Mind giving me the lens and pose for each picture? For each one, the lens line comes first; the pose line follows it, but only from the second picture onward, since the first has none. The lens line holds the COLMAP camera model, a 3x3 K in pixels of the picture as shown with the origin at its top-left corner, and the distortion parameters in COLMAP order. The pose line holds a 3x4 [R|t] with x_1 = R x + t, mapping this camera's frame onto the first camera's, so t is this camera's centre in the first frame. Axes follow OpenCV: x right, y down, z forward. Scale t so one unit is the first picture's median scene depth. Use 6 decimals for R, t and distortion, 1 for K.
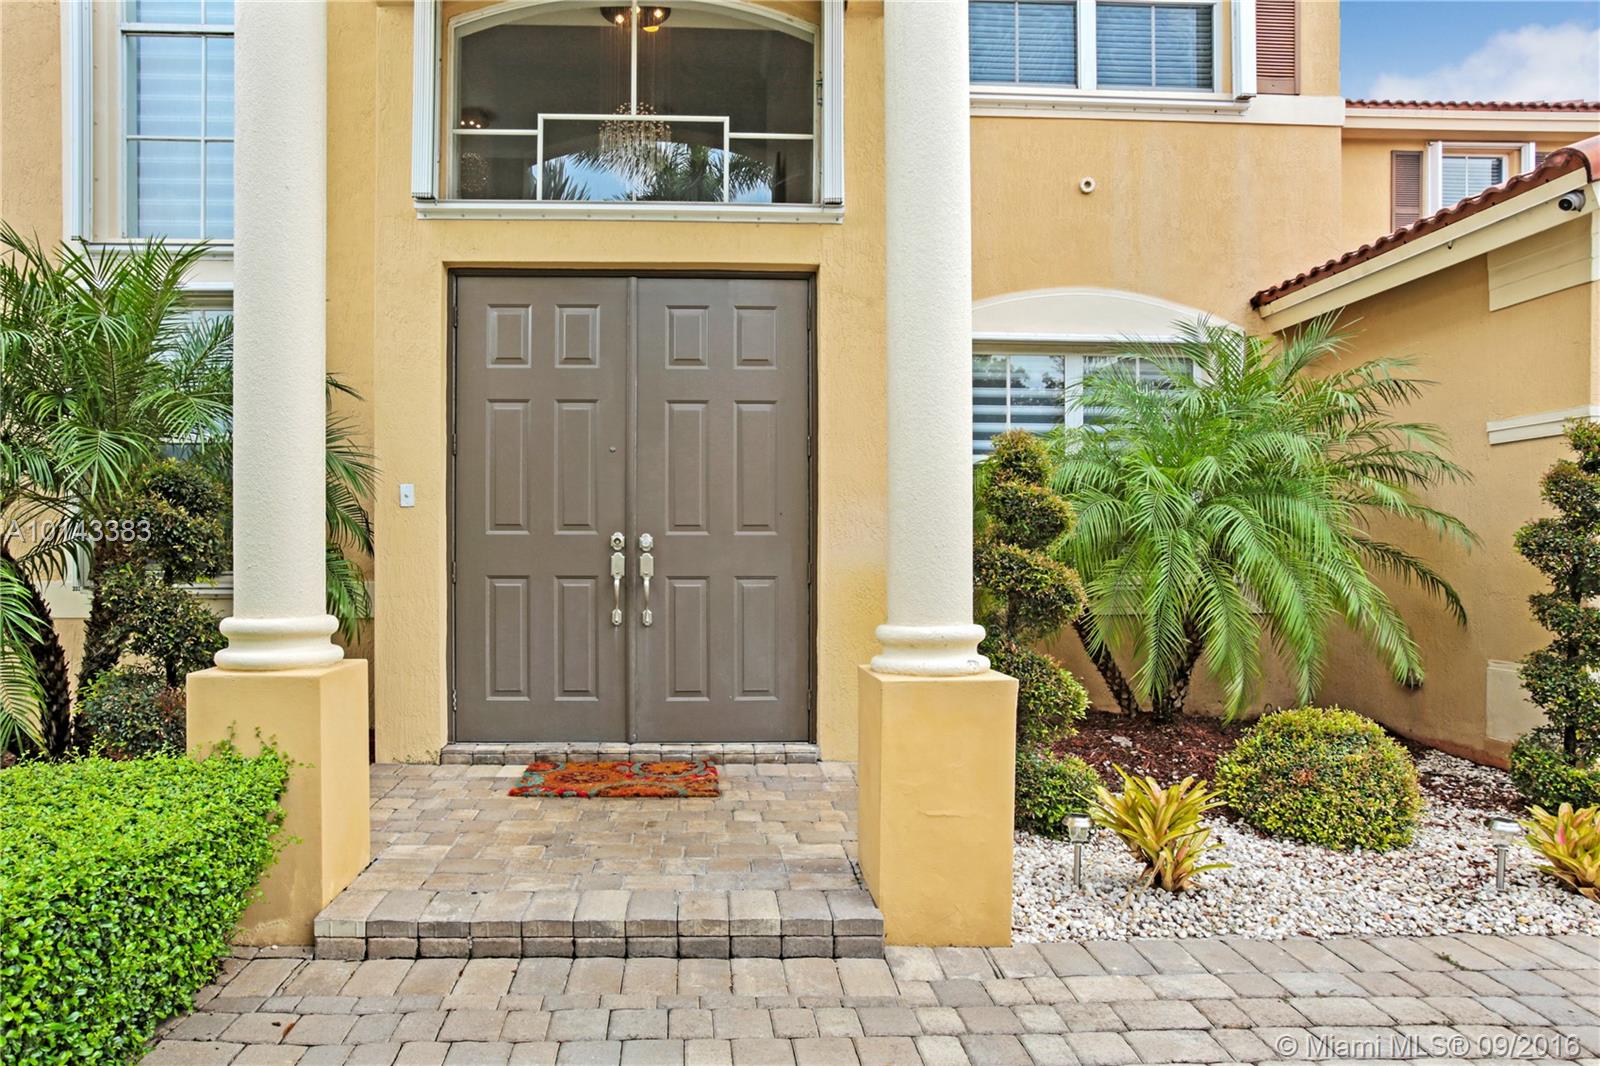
lens RADIAL K [[1005.7, 0, 801.5], [0, 1005.7, 480.0], [0, 0, 1]] dist [0.001829, 0.000389]
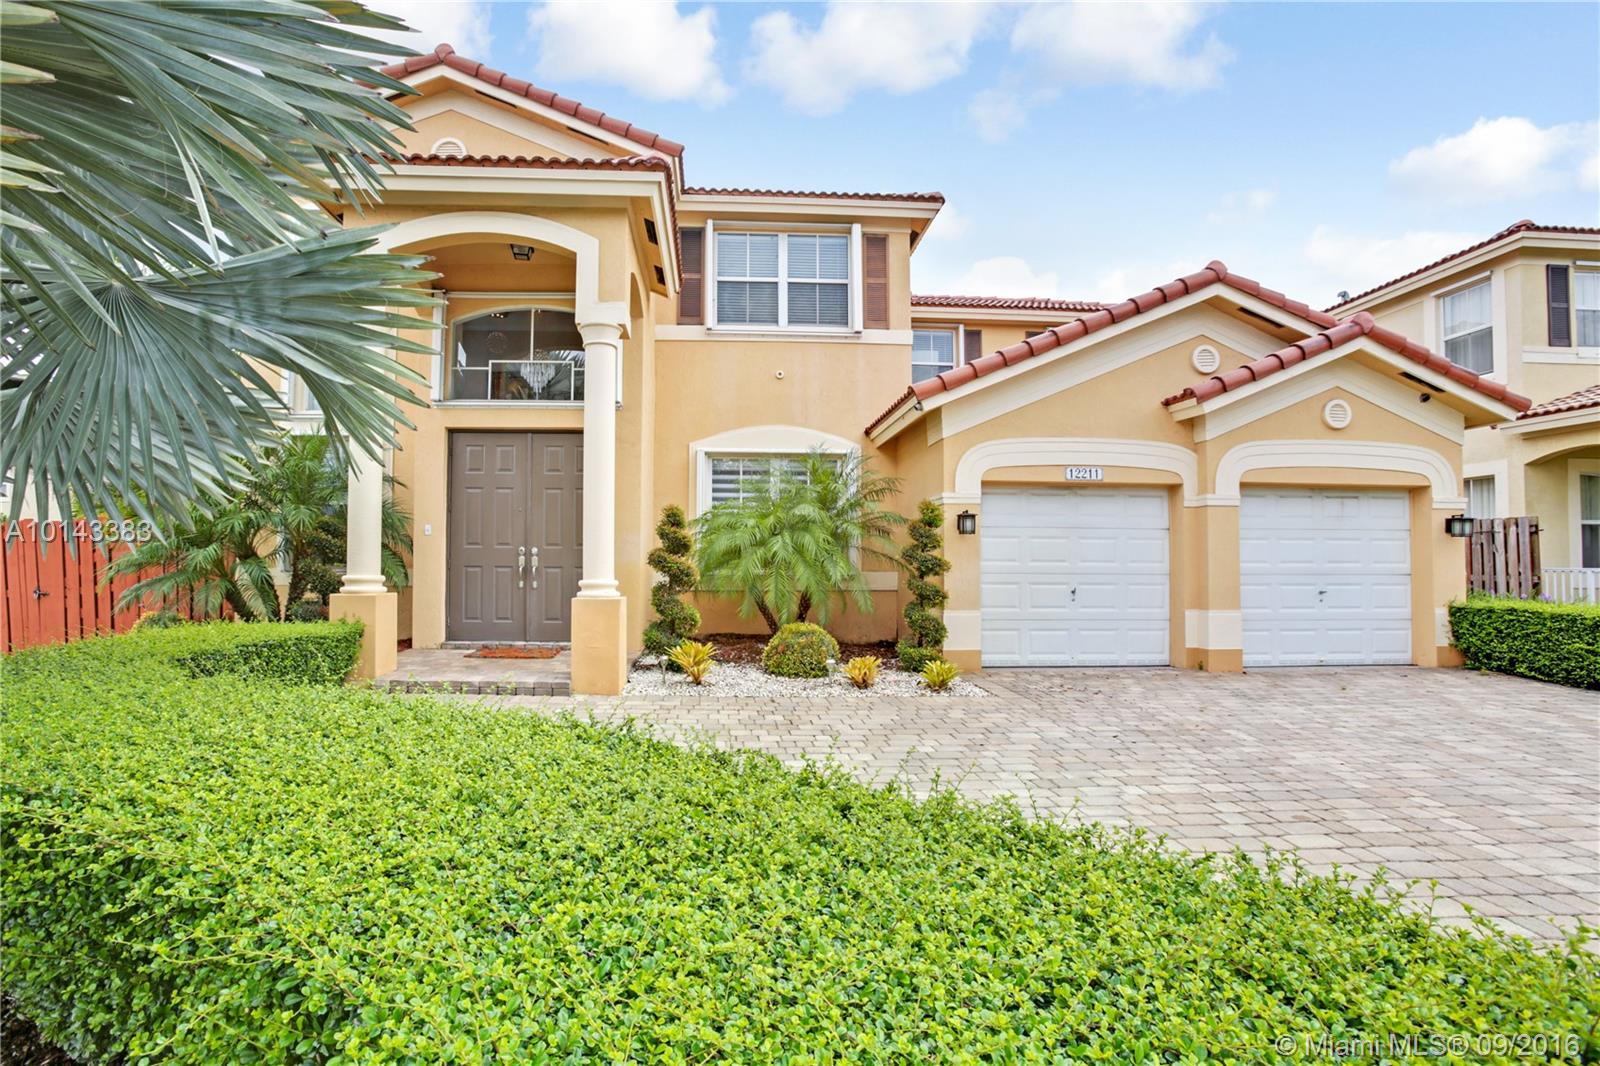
lens RADIAL K [[756.8, 0, 783.1], [0, 756.8, 490.4], [0, 0, 1]] dist [-0.003413, -0.000255]
pose [[0.999882, 0.002075, -0.015235, 0.460489], [-0.002490, 0.999624, -0.027290, -0.031074], [0.015172, 0.027325, 0.999511, -0.736722]]
